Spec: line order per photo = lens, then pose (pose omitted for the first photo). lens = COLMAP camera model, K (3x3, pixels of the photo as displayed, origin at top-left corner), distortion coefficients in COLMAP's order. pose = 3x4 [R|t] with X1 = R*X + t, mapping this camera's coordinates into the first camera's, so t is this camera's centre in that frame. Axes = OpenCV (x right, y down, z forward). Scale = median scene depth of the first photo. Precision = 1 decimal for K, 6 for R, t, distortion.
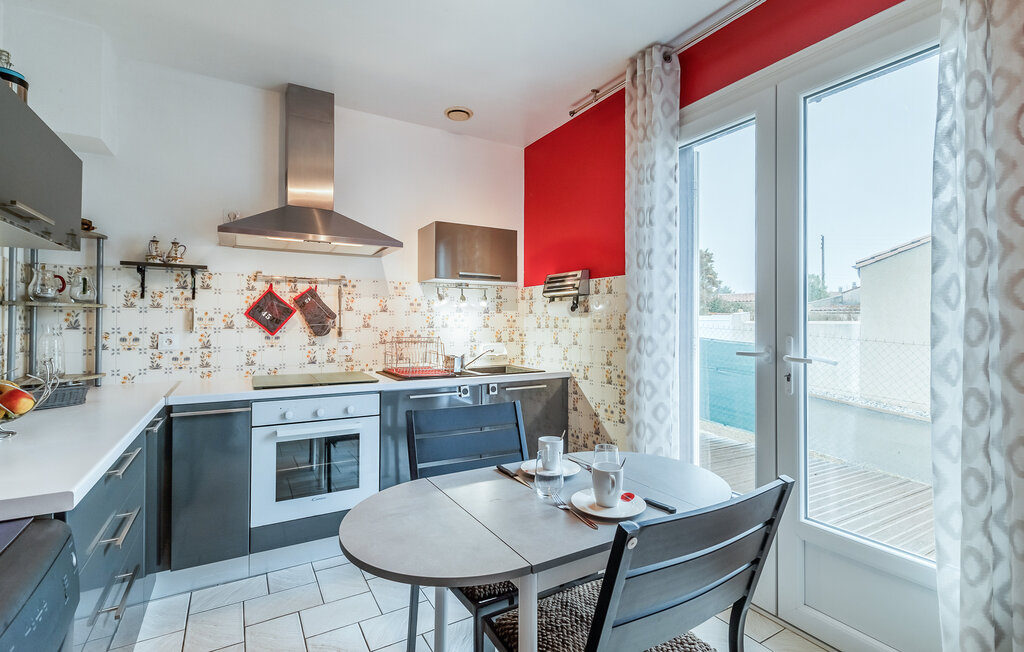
lens RADIAL K [[473.8, 0, 518.8], [0, 473.8, 322.3], [0, 0, 1]] dist [-0.000736, -0.000013]
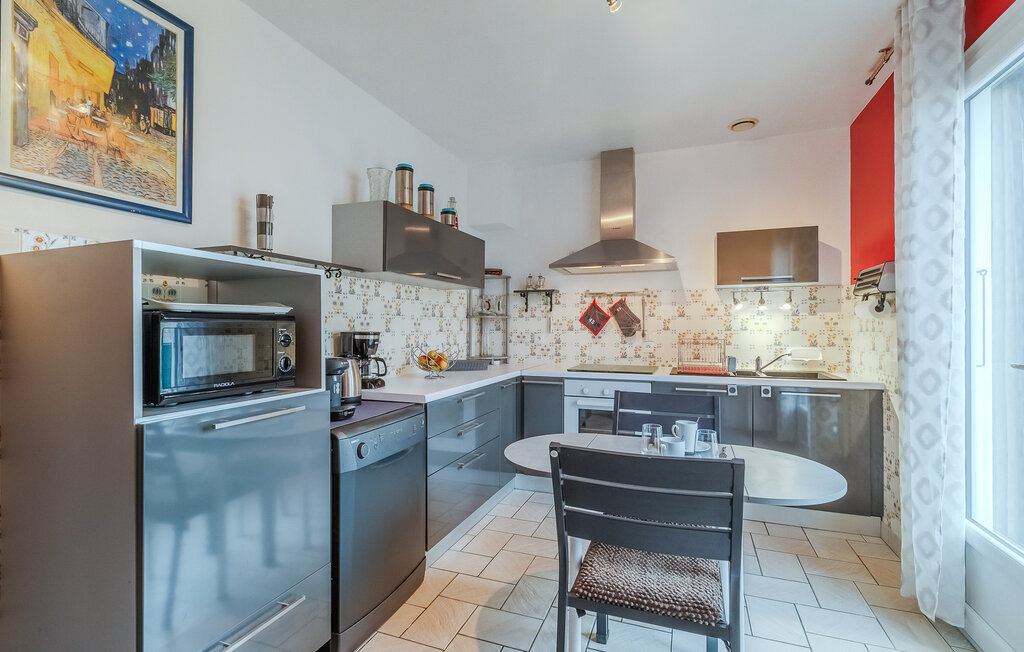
lens RADIAL K [[470.1, 0, 510.3], [0, 470.1, 329.0], [0, 0, 1]] dist [0.001381, 0.000155]
pose [[0.615938, 0.000721, -0.787794, 0.402785], [0.003753, 0.999986, 0.003849, 0.001994], [0.787786, -0.005327, 0.615926, -0.044311]]
